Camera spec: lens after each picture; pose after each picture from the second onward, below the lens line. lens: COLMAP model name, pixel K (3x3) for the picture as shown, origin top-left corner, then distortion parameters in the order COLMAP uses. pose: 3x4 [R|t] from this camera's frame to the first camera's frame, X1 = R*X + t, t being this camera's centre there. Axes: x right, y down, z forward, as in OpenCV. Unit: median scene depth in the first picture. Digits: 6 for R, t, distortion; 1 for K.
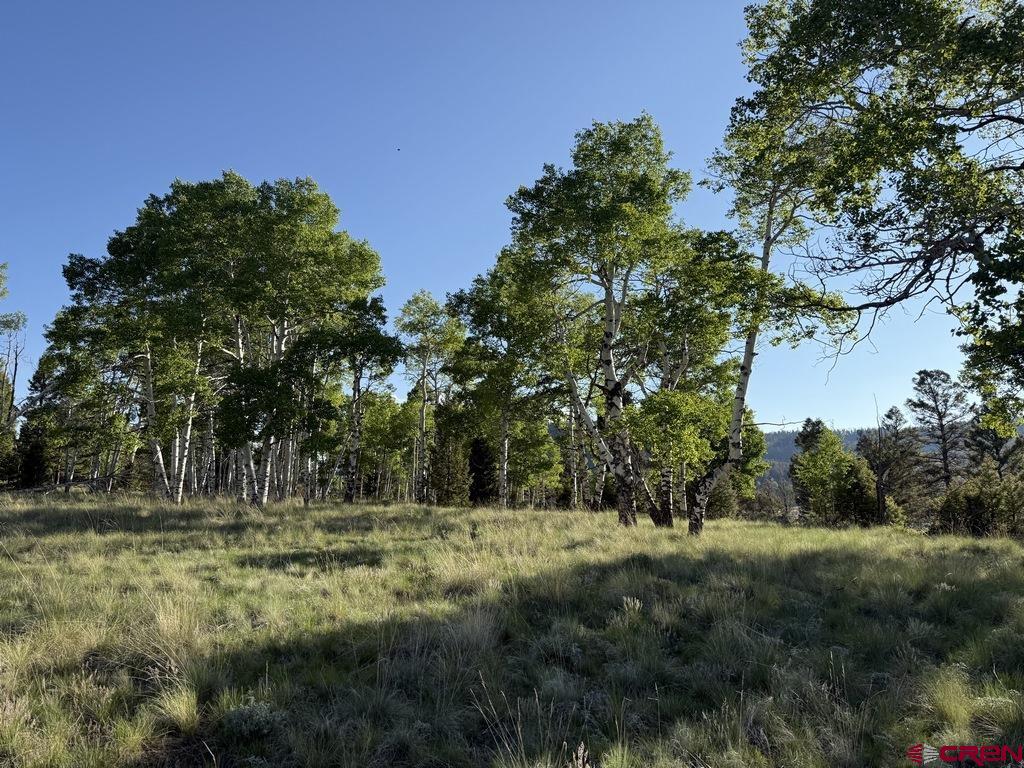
lens RADIAL K [[714.8, 0, 513.9], [0, 714.8, 393.2], [0, 0, 1]] dist [0.054508, -0.066310]
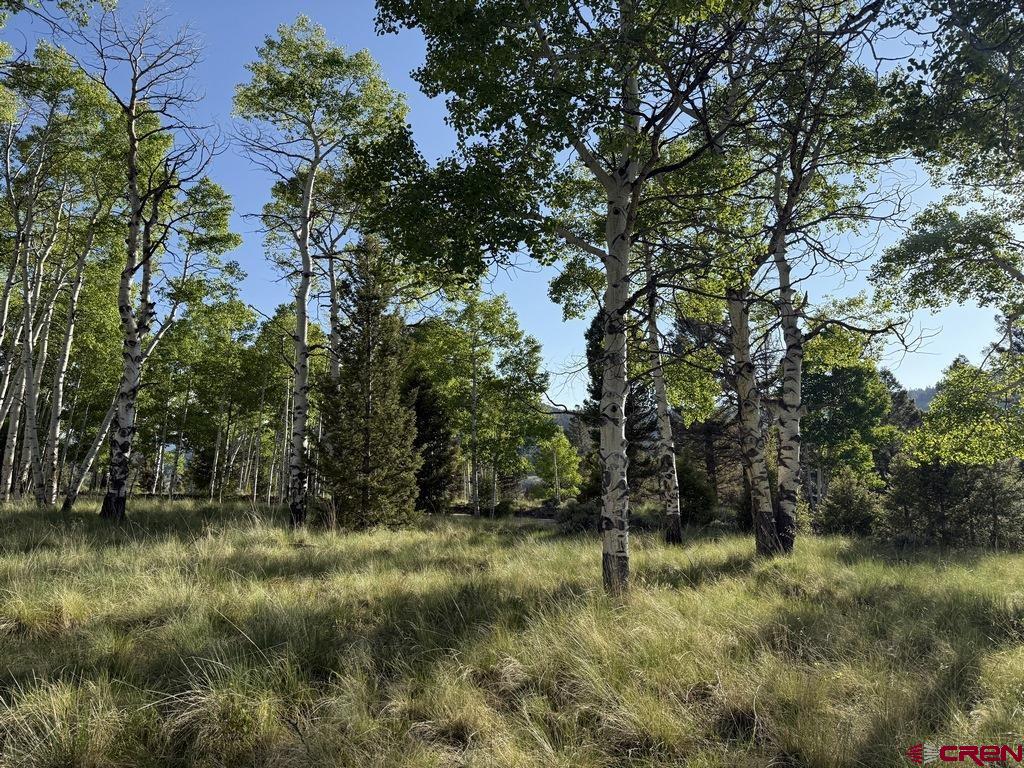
lens RADIAL K [[714.8, 0, 512.3], [0, 714.8, 381.6], [0, 0, 1]] dist [0.054508, -0.066310]
pose [[0.987049, 0.011817, 0.159985, -0.164566], [-0.014306, 0.999794, 0.014417, 0.151628], [-0.159782, -0.016519, 0.987014, 1.276936]]
